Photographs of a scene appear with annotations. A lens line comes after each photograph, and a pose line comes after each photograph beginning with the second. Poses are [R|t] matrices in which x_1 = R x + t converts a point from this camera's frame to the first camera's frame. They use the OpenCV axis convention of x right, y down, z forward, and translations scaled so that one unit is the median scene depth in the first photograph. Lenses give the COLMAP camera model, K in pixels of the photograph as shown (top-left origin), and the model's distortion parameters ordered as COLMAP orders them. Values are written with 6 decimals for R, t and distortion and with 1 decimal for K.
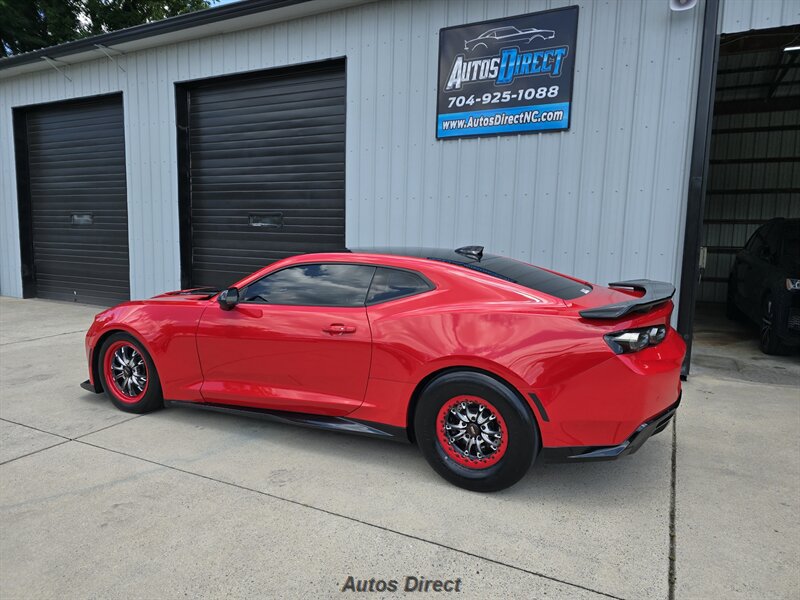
lens RADIAL K [[539.1, 0, 395.2], [0, 539.1, 297.7], [0, 0, 1]] dist [0.071736, -0.070402]
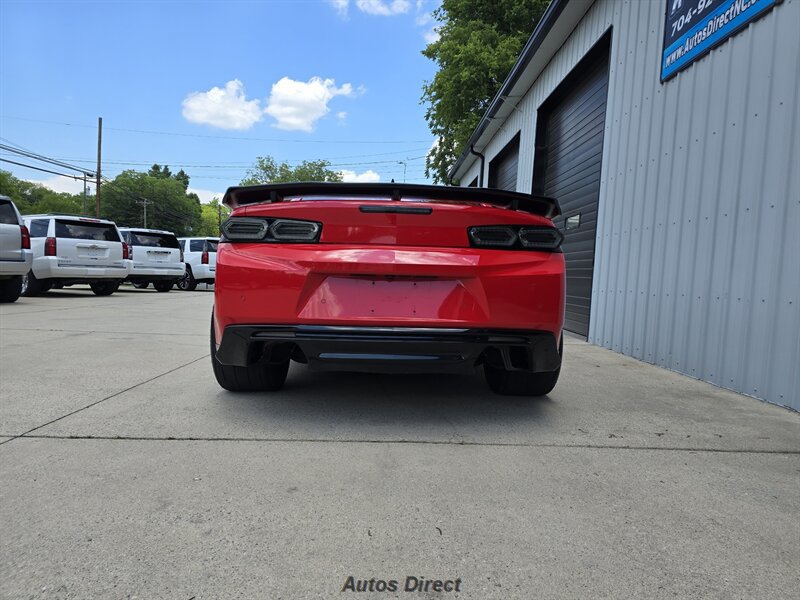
lens RADIAL K [[539.1, 0, 397.6], [0, 539.1, 298.5], [0, 0, 1]] dist [0.071736, -0.070402]
pose [[0.477041, 0.045237, -0.877716, 0.623952], [-0.145506, 0.988958, -0.028113, 0.083705], [0.866752, 0.141124, 0.478356, 0.383265]]
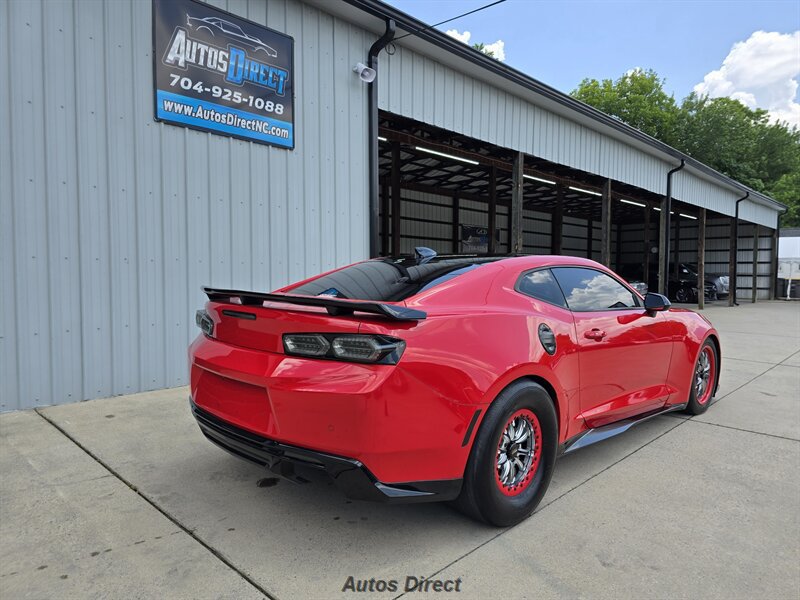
lens RADIAL K [[539.1, 0, 405.9], [0, 539.1, 299.4], [0, 0, 1]] dist [0.071736, -0.070402]
pose [[0.276730, -0.062274, 0.958928, -0.632548], [0.105834, 0.993803, 0.033997, -0.026228], [-0.955102, 0.092079, 0.281606, 0.489666]]
